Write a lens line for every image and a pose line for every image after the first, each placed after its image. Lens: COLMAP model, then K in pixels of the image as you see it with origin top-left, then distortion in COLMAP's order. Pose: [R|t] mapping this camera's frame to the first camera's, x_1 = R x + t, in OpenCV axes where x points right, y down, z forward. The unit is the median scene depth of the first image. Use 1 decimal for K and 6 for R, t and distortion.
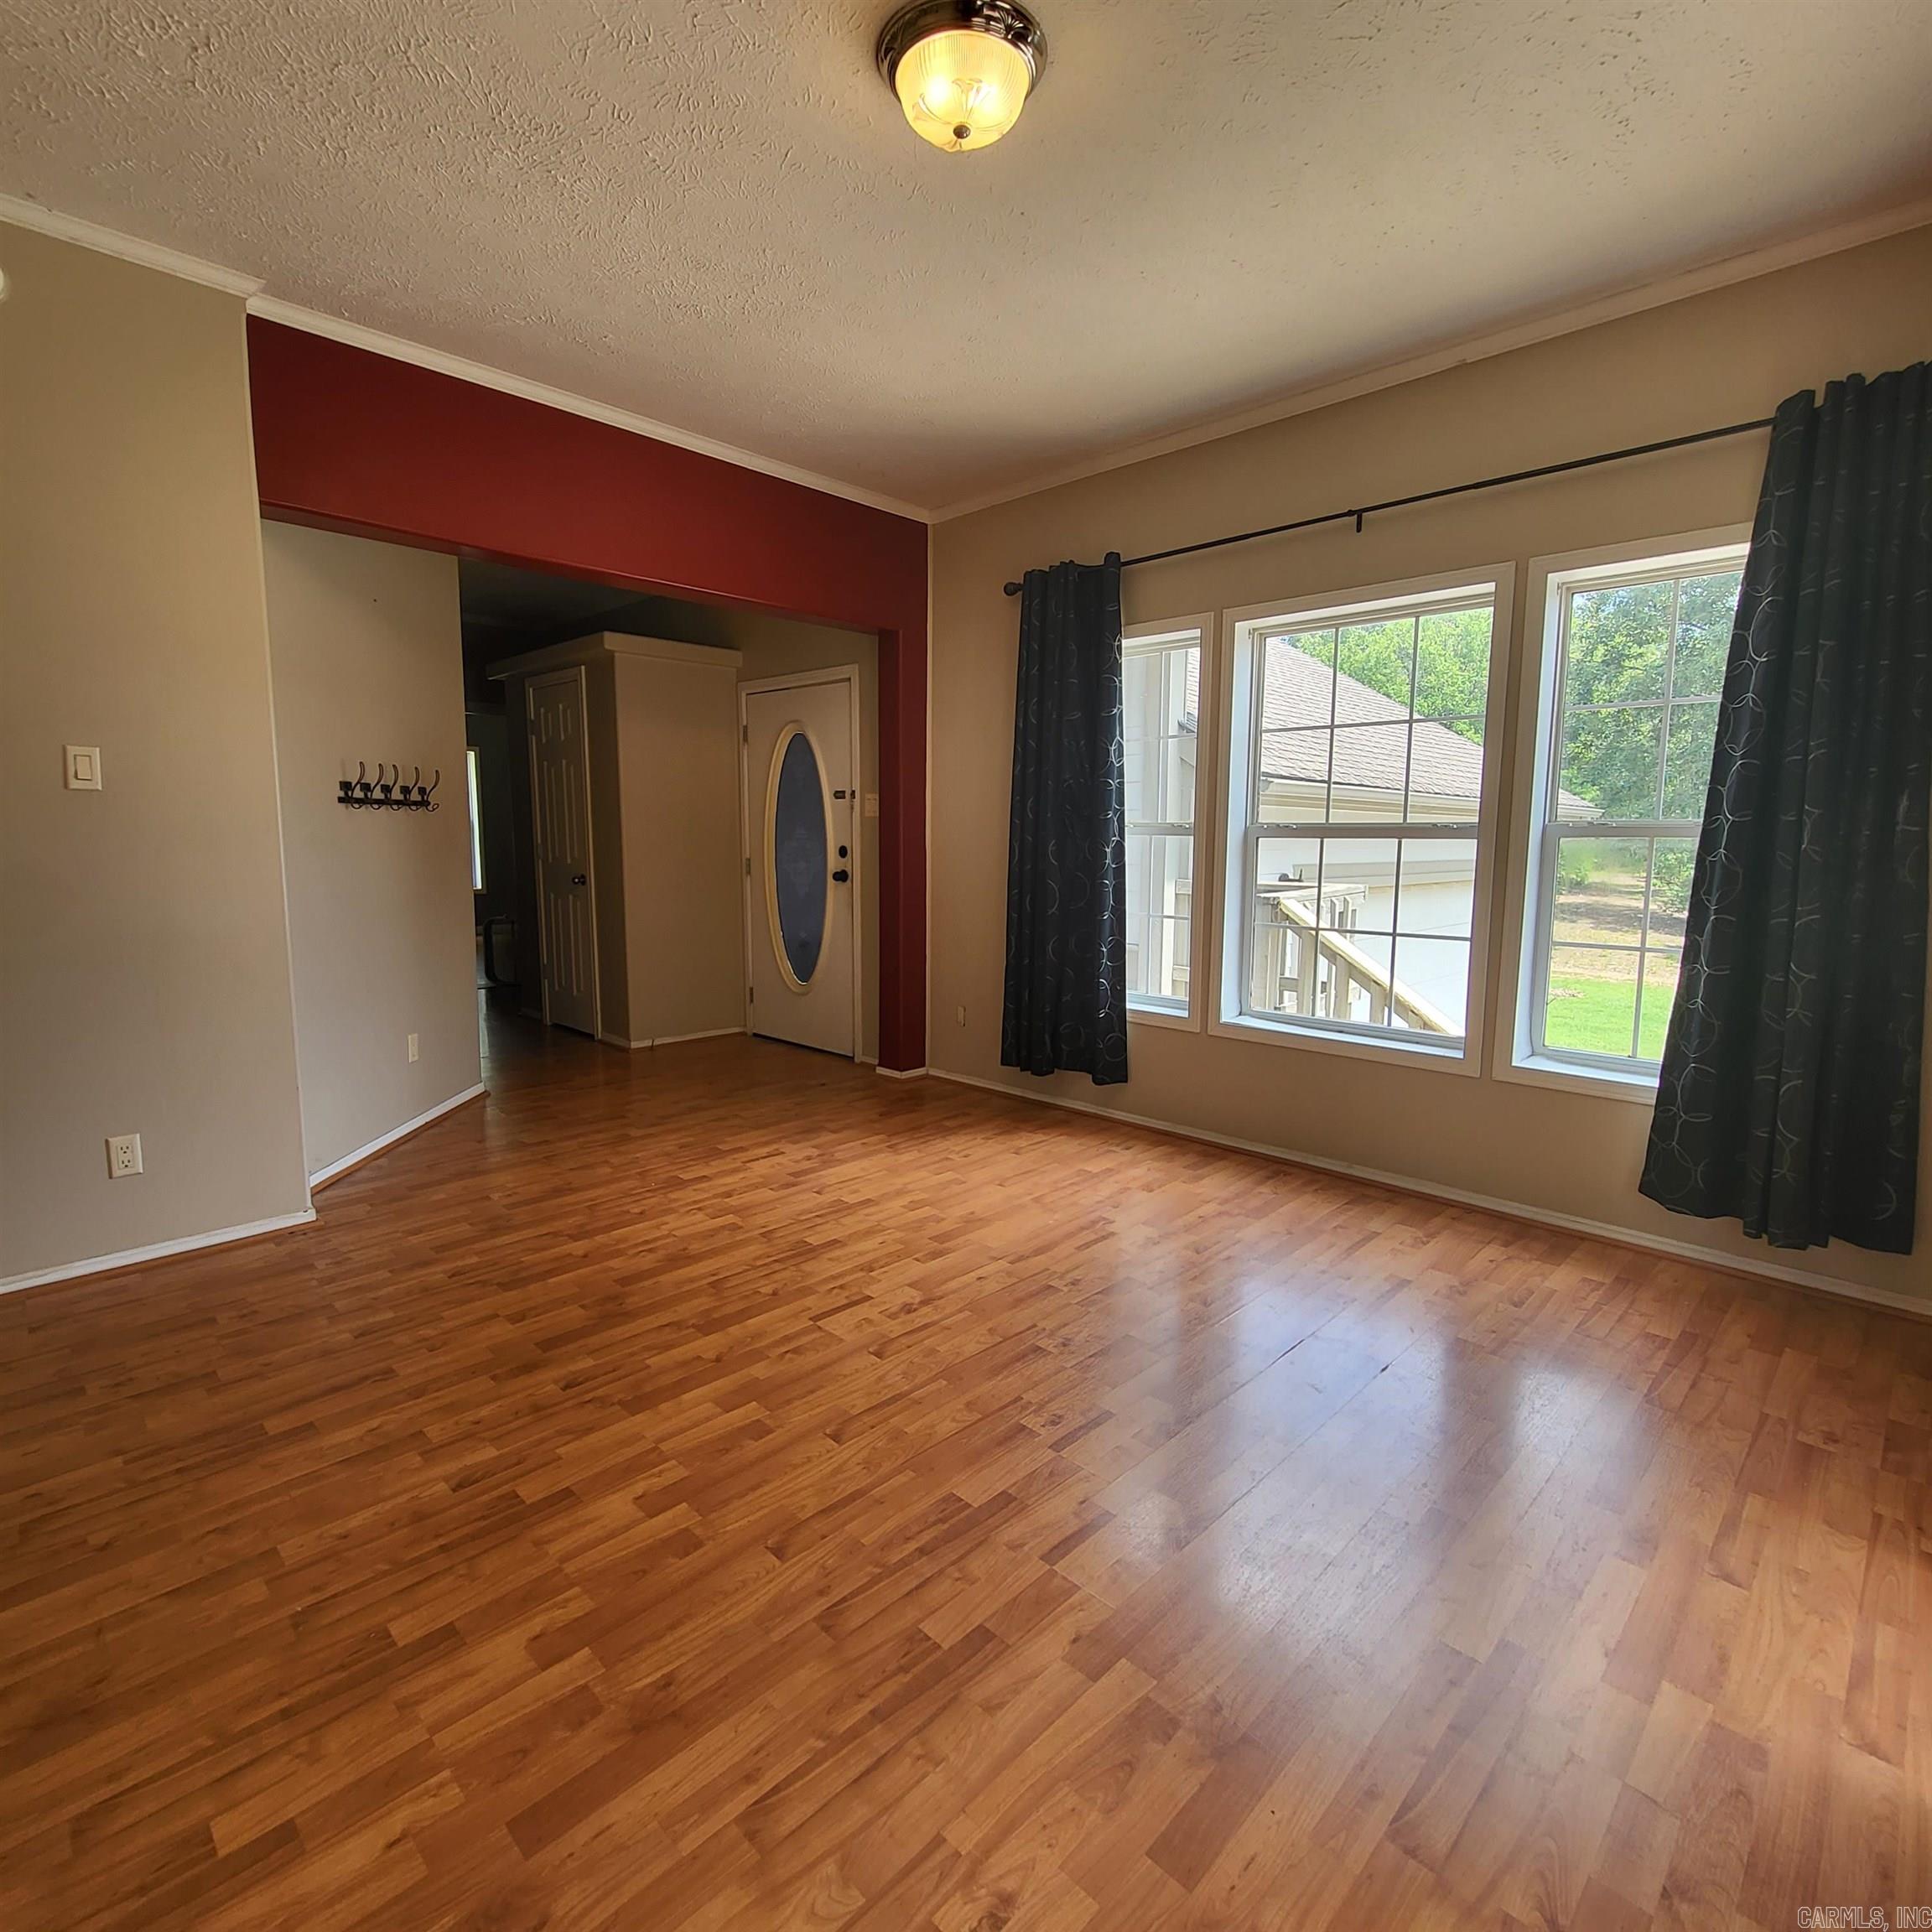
lens RADIAL K [[1018.9, 0, 959.5], [0, 1018.9, 964.0], [0, 0, 1]] dist [0.009887, -0.004848]
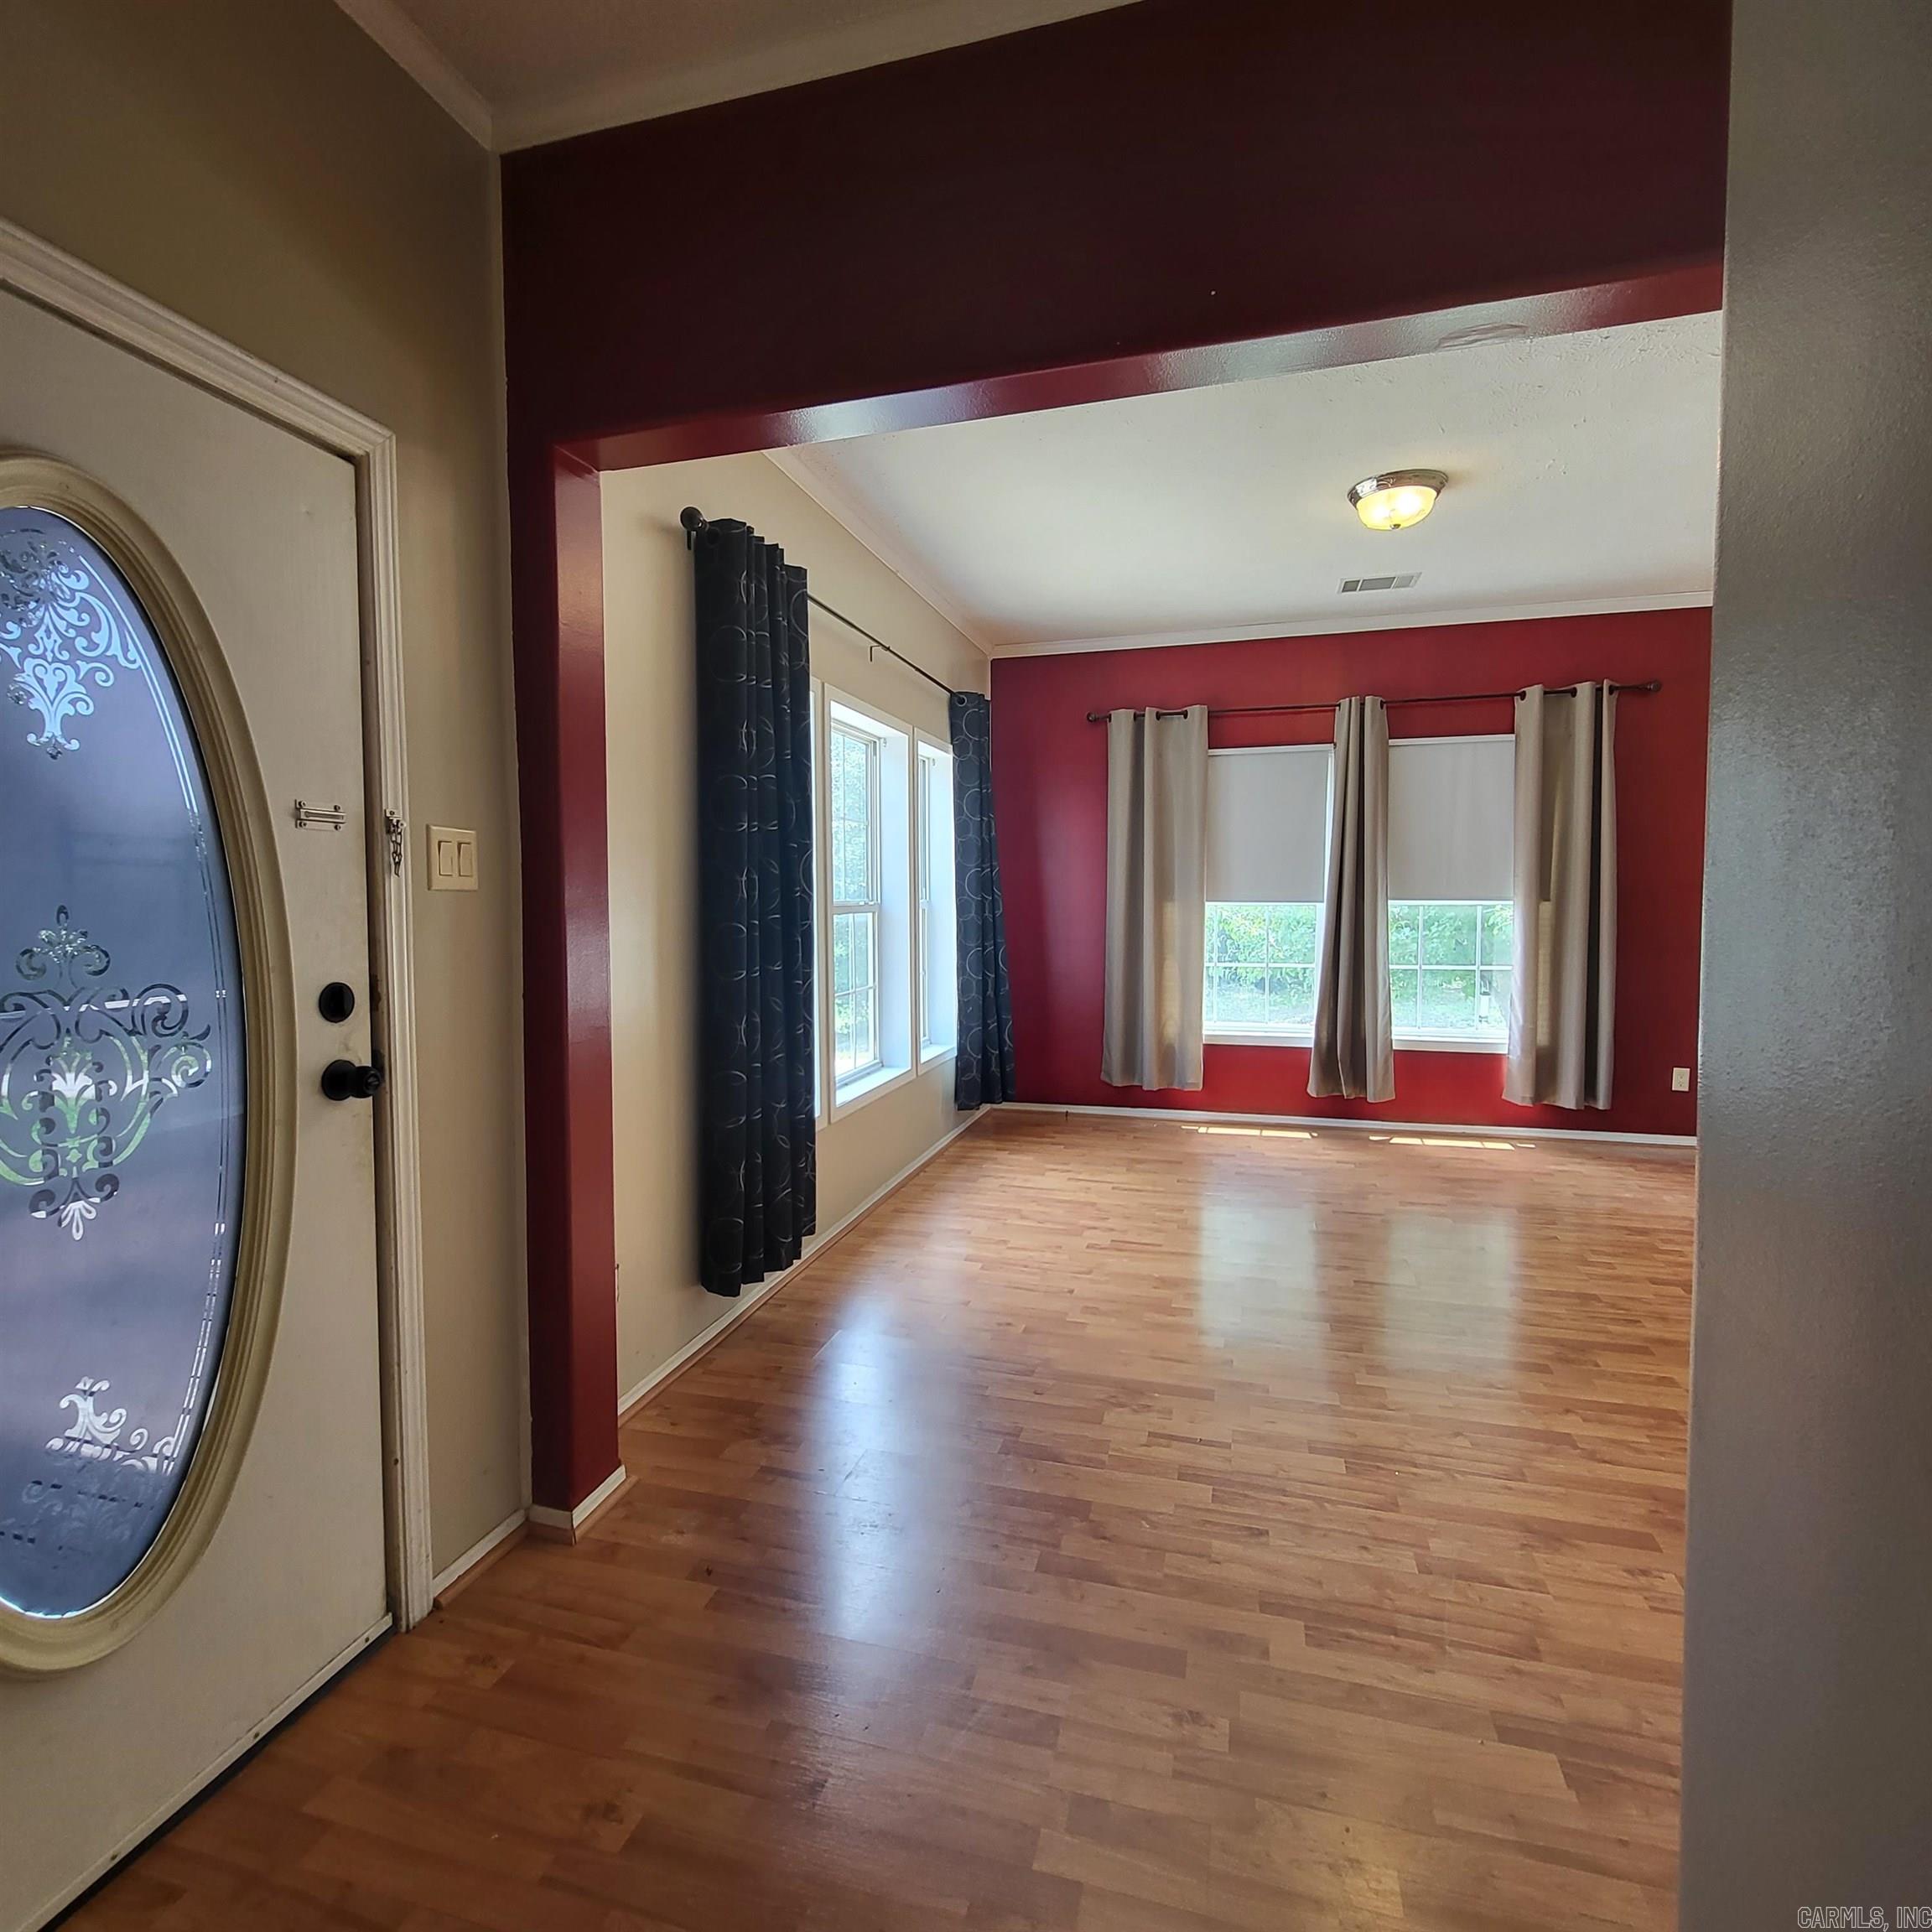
lens RADIAL K [[1018.9, 0, 956.7], [0, 1018.9, 965.1], [0, 0, 1]] dist [0.009887, -0.004848]
pose [[-0.474676, -0.065019, 0.877756, -0.735738], [0.115963, 0.983954, 0.135596, -0.221619], [-0.872488, 0.166151, -0.459520, 1.536449]]
